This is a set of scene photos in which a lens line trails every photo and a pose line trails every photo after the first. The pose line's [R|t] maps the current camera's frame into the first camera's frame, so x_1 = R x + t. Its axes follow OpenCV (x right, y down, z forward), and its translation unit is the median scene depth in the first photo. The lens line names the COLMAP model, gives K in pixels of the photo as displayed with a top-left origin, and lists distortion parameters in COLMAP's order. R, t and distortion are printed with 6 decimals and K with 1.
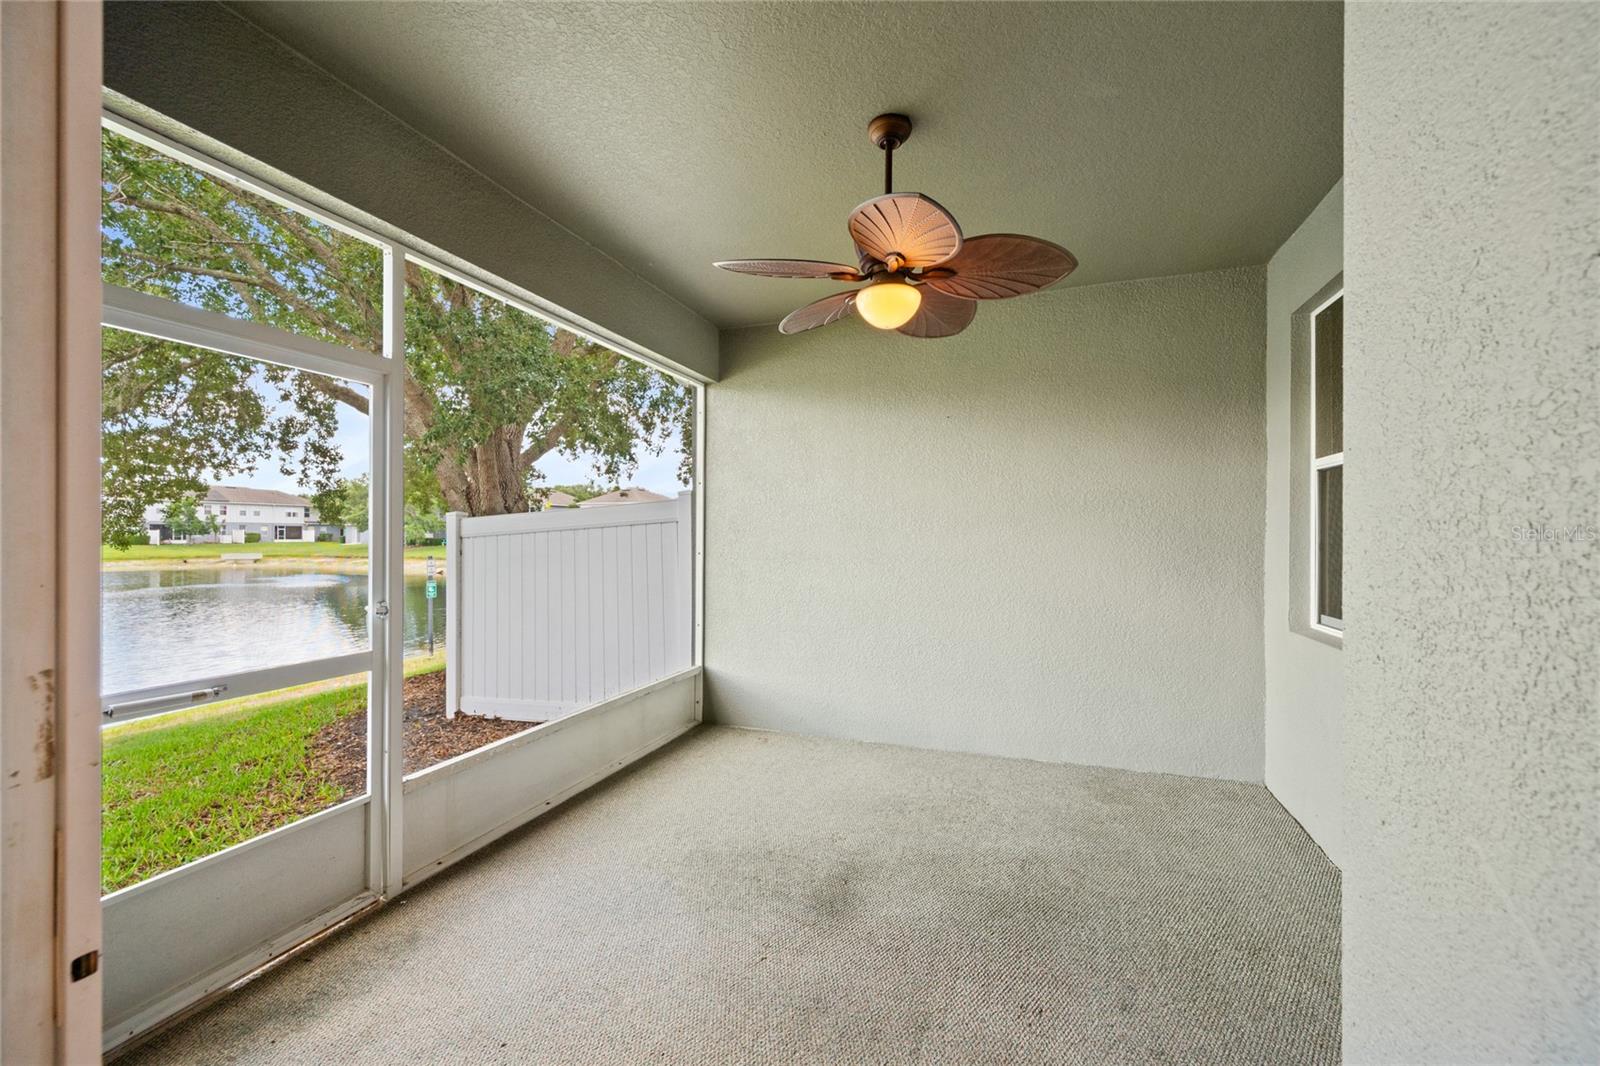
lens RADIAL K [[632.0, 0, 793.0], [0, 632.0, 538.4], [0, 0, 1]] dist [0.000527, 0.001786]
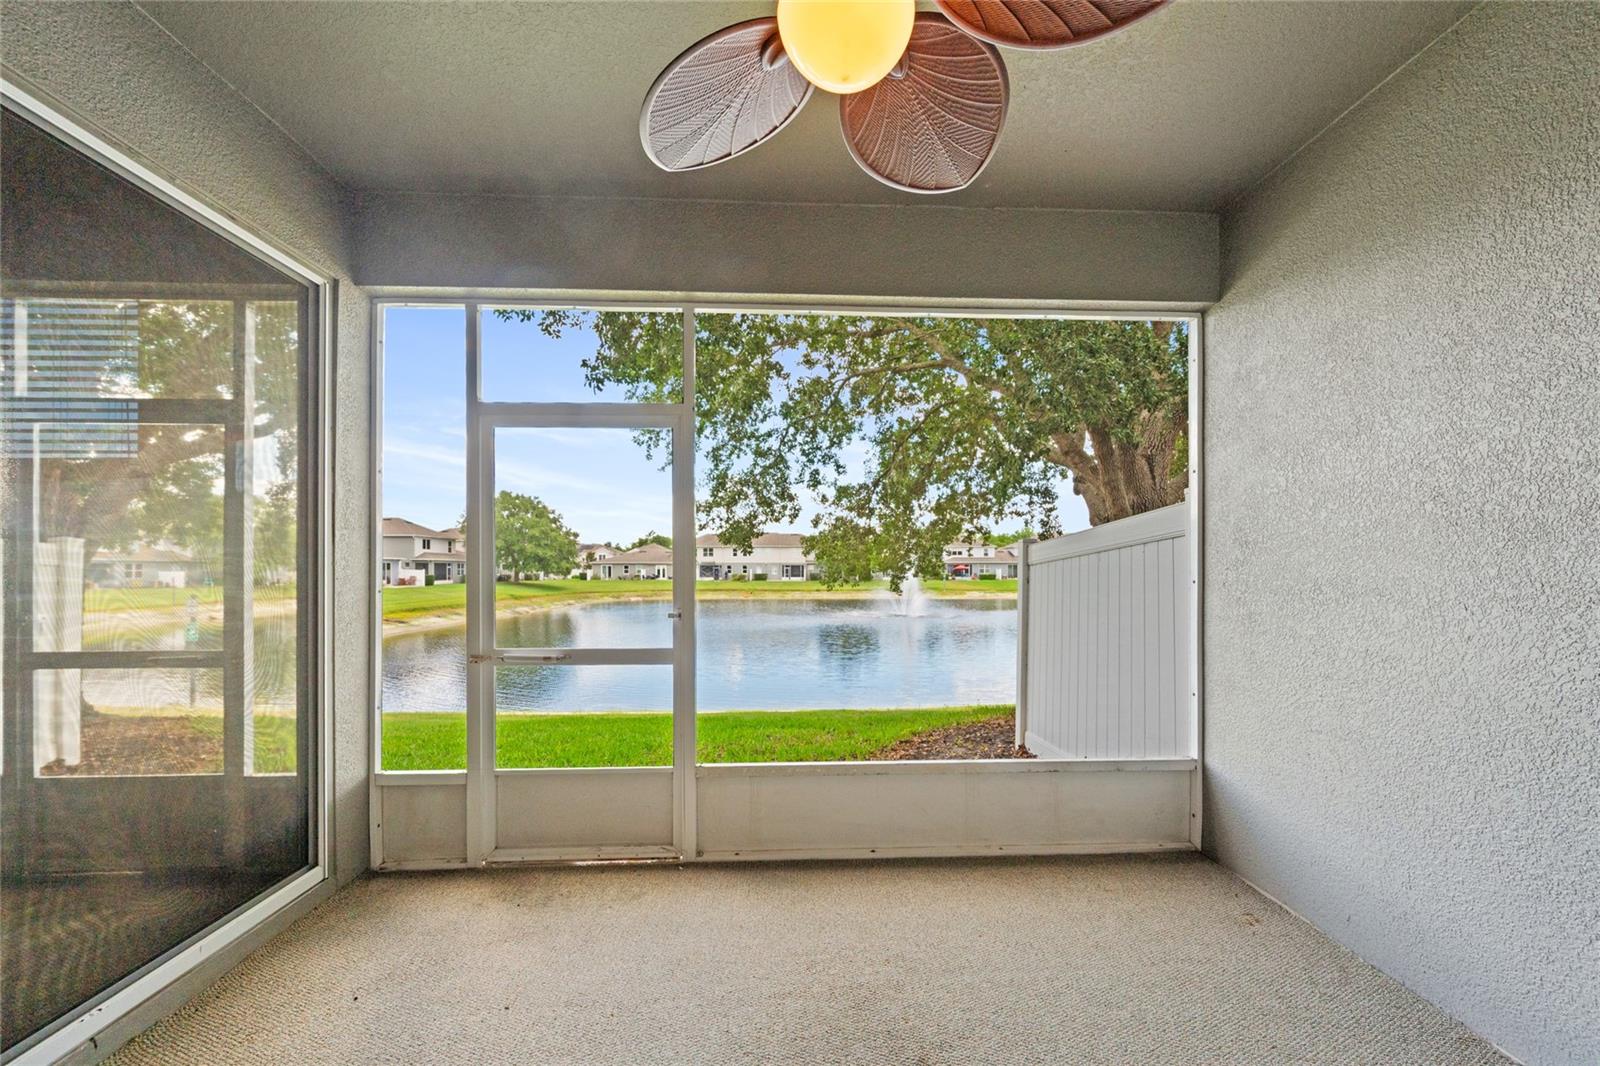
lens RADIAL K [[632.0, 0, 794.3], [0, 632.0, 575.4], [0, 0, 1]] dist [0.000527, 0.001786]
pose [[0.382883, -0.000583, -0.923797, 0.307912], [0.003088, 0.999995, 0.000649, 0.016355], [0.923792, -0.003101, 0.382883, 0.414952]]
